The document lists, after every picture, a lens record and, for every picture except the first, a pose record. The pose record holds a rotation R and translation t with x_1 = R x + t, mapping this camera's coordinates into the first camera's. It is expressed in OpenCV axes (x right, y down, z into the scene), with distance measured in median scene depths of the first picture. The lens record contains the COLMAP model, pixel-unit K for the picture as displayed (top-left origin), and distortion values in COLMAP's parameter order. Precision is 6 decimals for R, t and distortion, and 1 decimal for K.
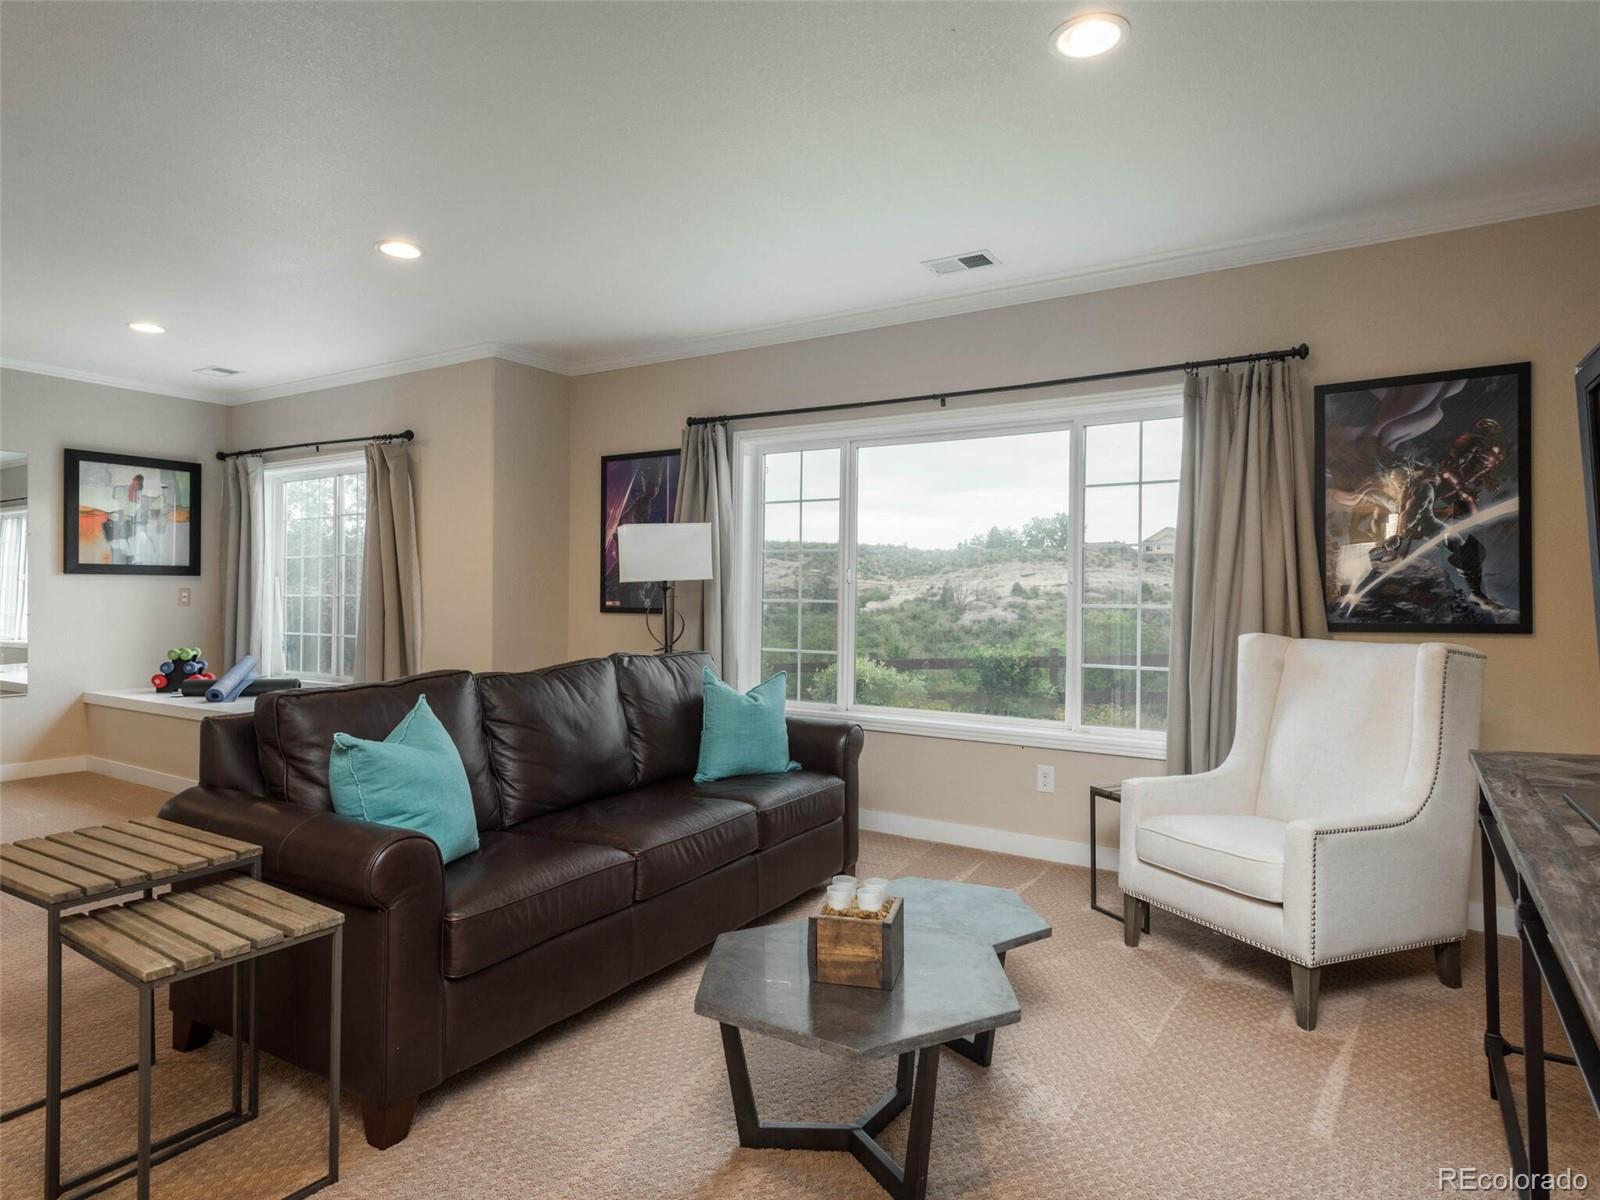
lens RADIAL K [[896.6, 0, 806.4], [0, 896.6, 595.5], [0, 0, 1]] dist [0.013992, -0.003977]
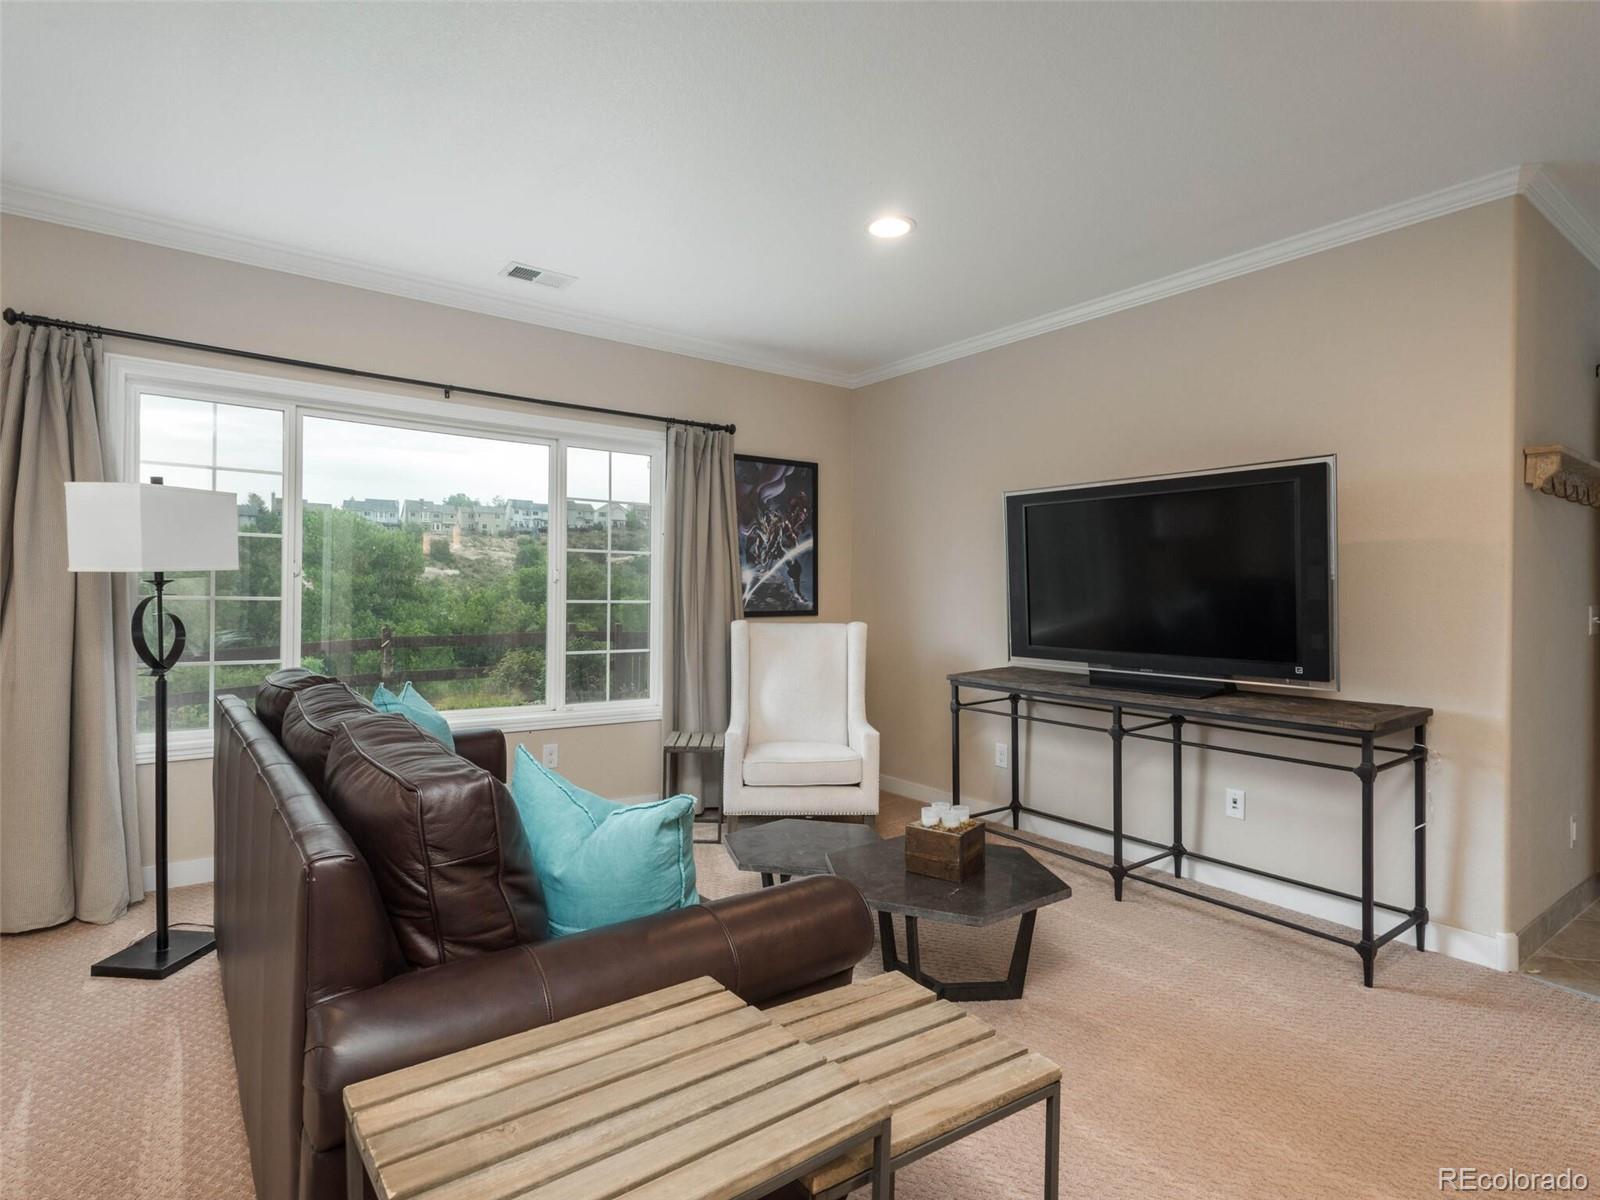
lens RADIAL K [[843.0, 0, 766.7], [0, 843.0, 585.8], [0, 0, 1]] dist [0.018457, -0.003829]
pose [[0.368714, 0.000950, 0.929542, -0.751028], [-0.009128, 0.999955, 0.002599, -0.018699], [-0.929498, -0.009443, 0.368706, 0.453988]]
